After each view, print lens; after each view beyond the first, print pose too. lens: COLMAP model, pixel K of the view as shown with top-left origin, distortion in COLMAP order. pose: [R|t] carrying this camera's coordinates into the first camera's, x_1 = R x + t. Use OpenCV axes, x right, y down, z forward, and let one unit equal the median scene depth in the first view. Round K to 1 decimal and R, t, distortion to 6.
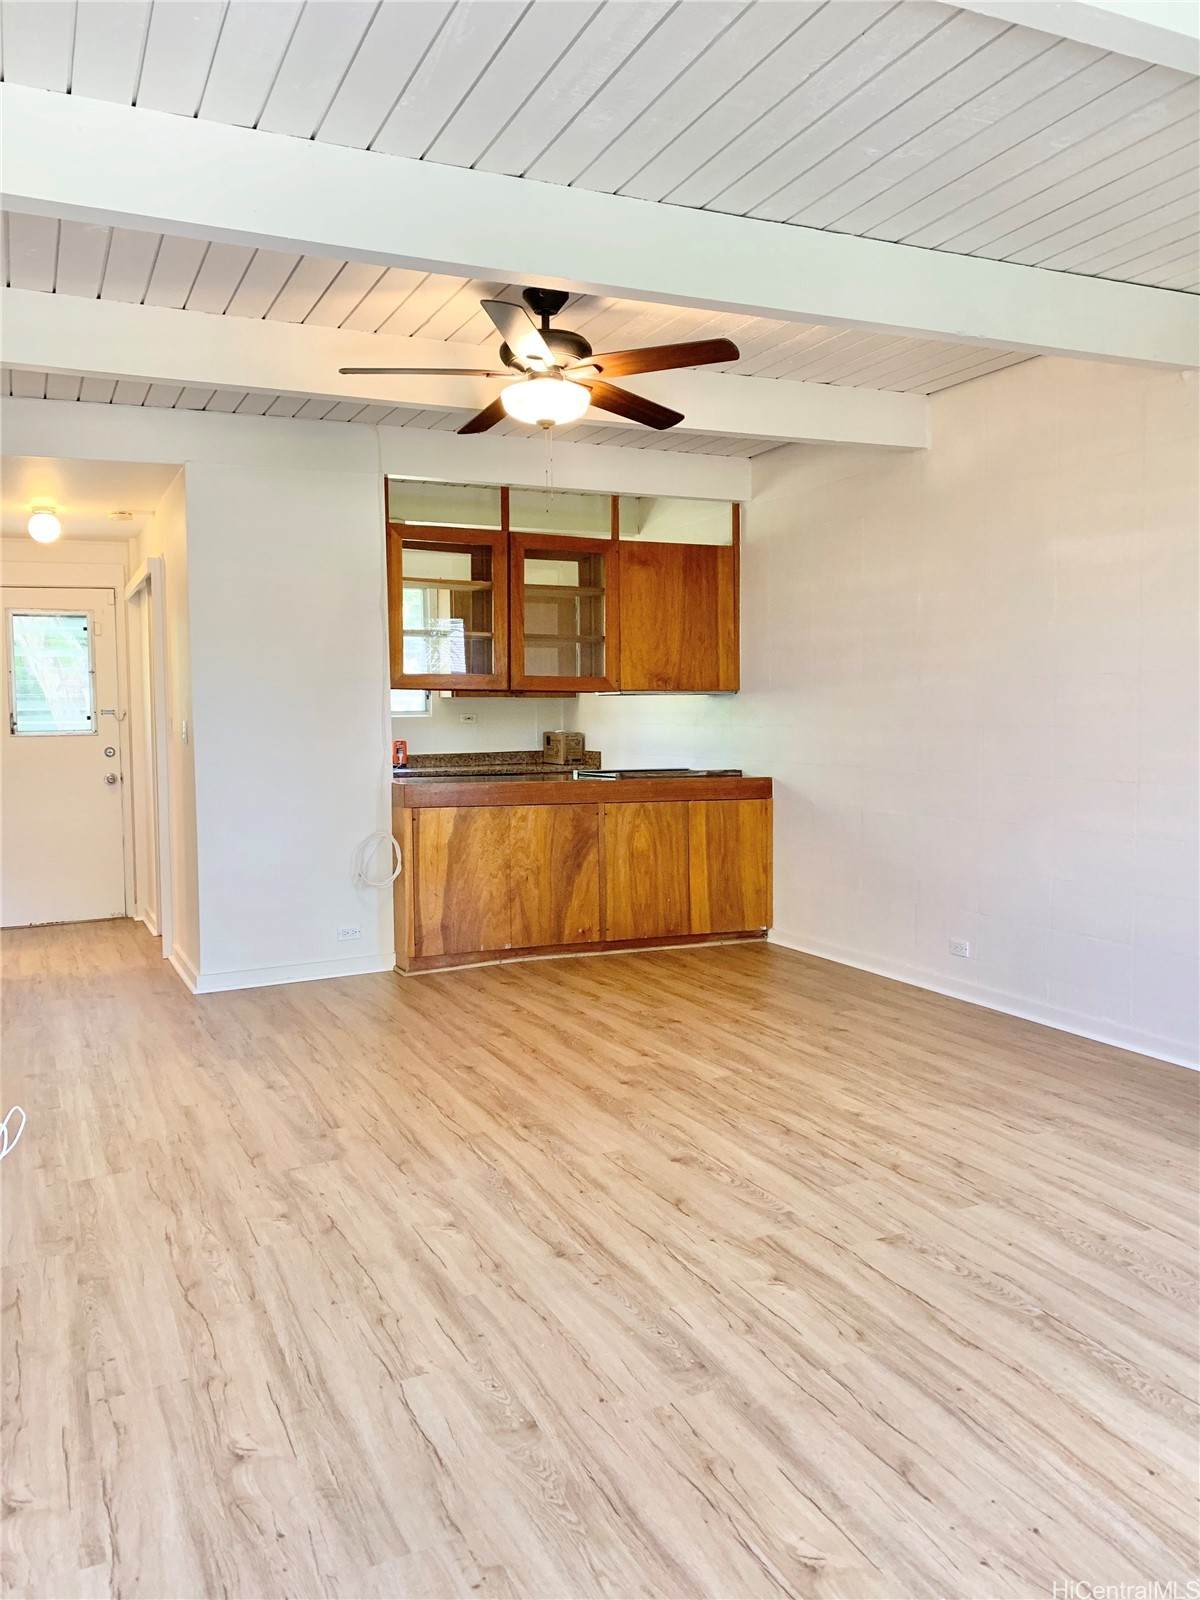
lens RADIAL K [[1226.0, 0, 588.1], [0, 1226.0, 774.8], [0, 0, 1]] dist [0.025268, -0.020890]
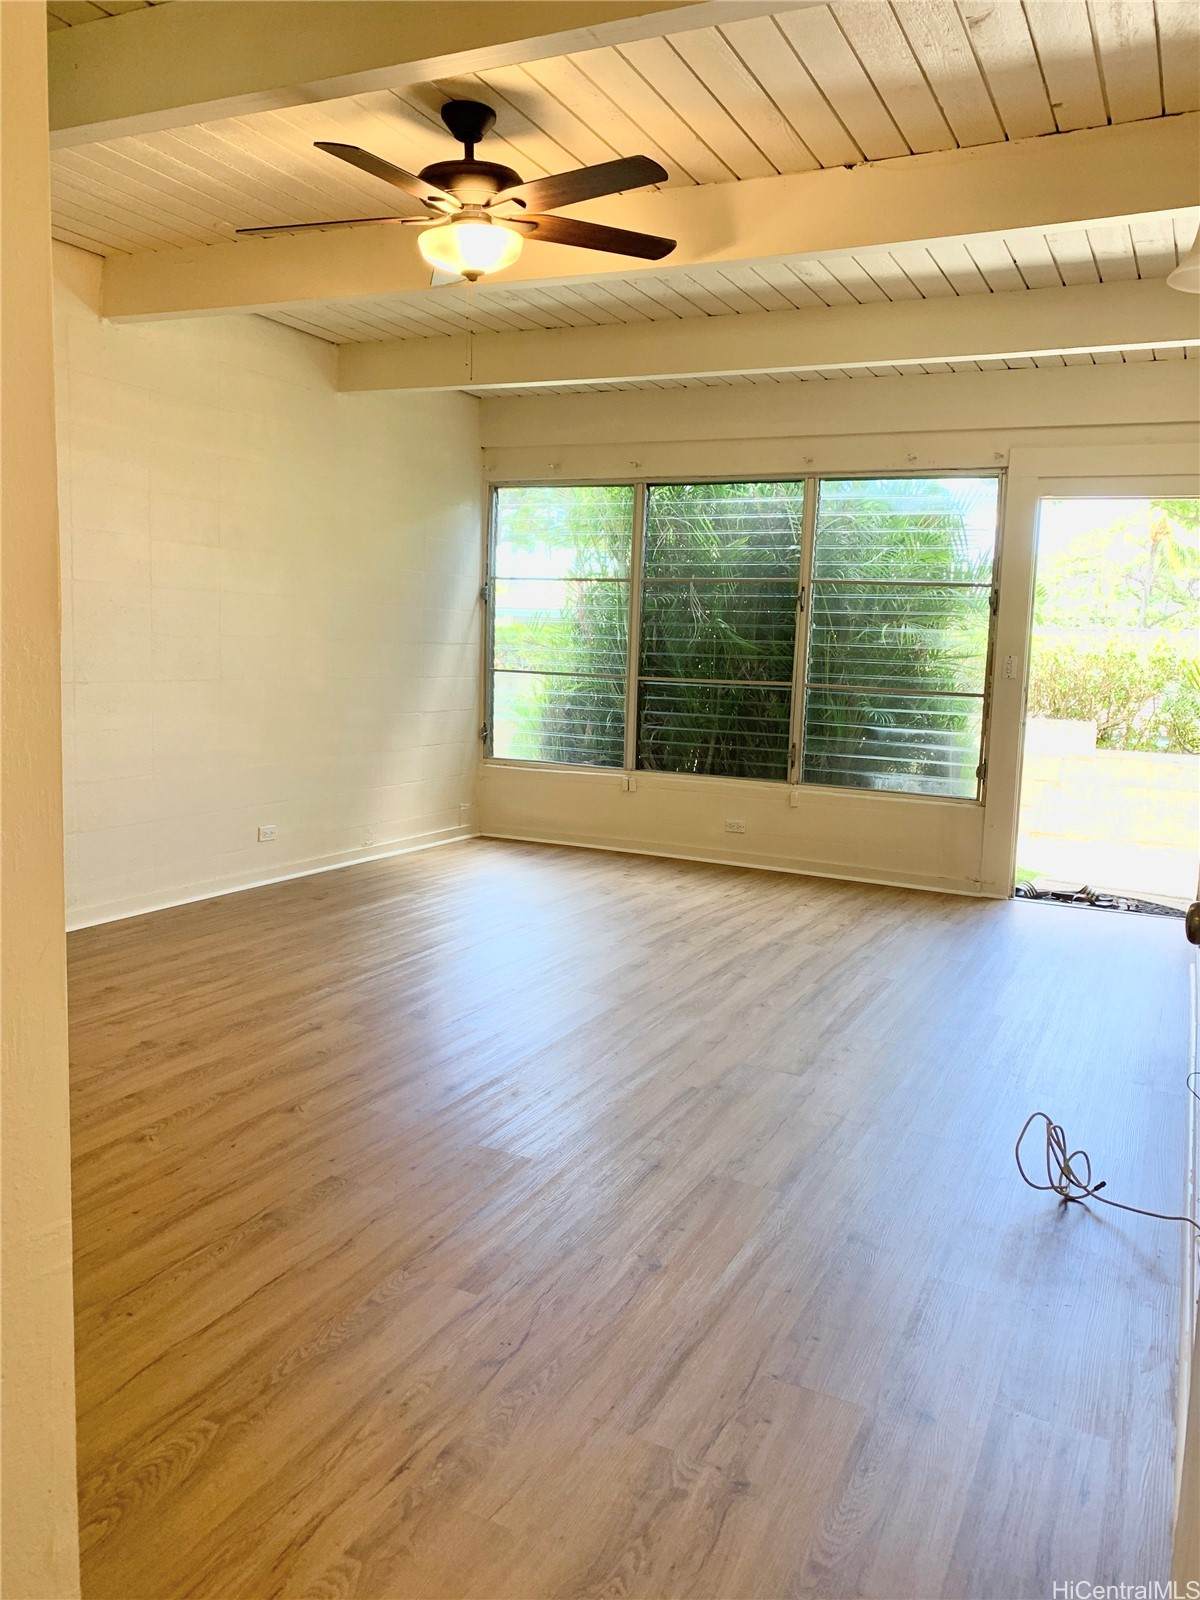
lens RADIAL K [[1226.0, 0, 599.9], [0, 1226.0, 799.0], [0, 0, 1]] dist [0.025268, -0.020890]
pose [[-0.627694, -0.109202, 0.770763, -0.795574], [0.026457, 0.986547, 0.161320, -0.062916], [-0.778010, 0.121652, -0.616361, 1.524643]]
